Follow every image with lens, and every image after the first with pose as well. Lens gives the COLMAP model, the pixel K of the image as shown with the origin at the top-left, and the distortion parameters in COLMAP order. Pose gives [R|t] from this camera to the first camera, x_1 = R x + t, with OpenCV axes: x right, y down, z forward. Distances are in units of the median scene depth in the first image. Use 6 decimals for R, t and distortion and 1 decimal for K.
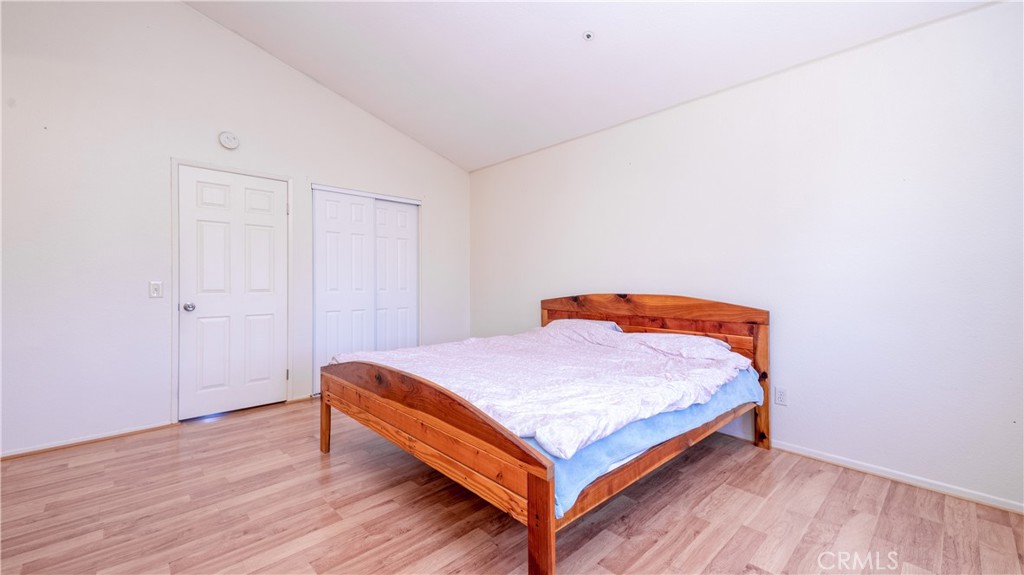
lens RADIAL K [[411.1, 0, 509.3], [0, 411.1, 282.8], [0, 0, 1]] dist [0.031600, 0.000441]
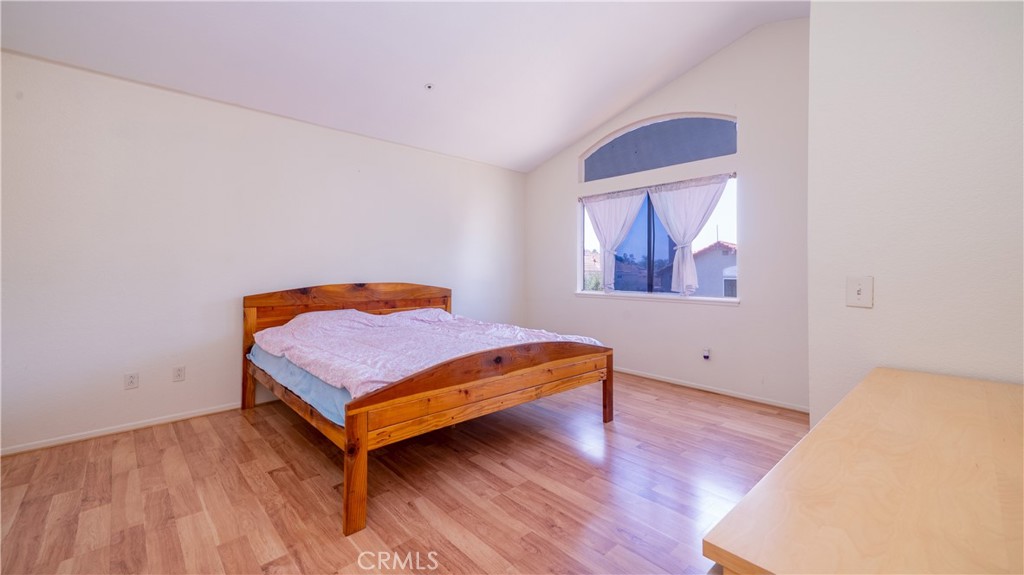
lens RADIAL K [[411.1, 0, 509.1], [0, 411.1, 281.1], [0, 0, 1]] dist [0.031600, 0.000441]
pose [[0.008375, -0.021068, 0.999743, -0.937375], [0.007280, 0.999753, 0.021007, 0.000329], [-0.999938, 0.007102, 0.008526, 0.643776]]
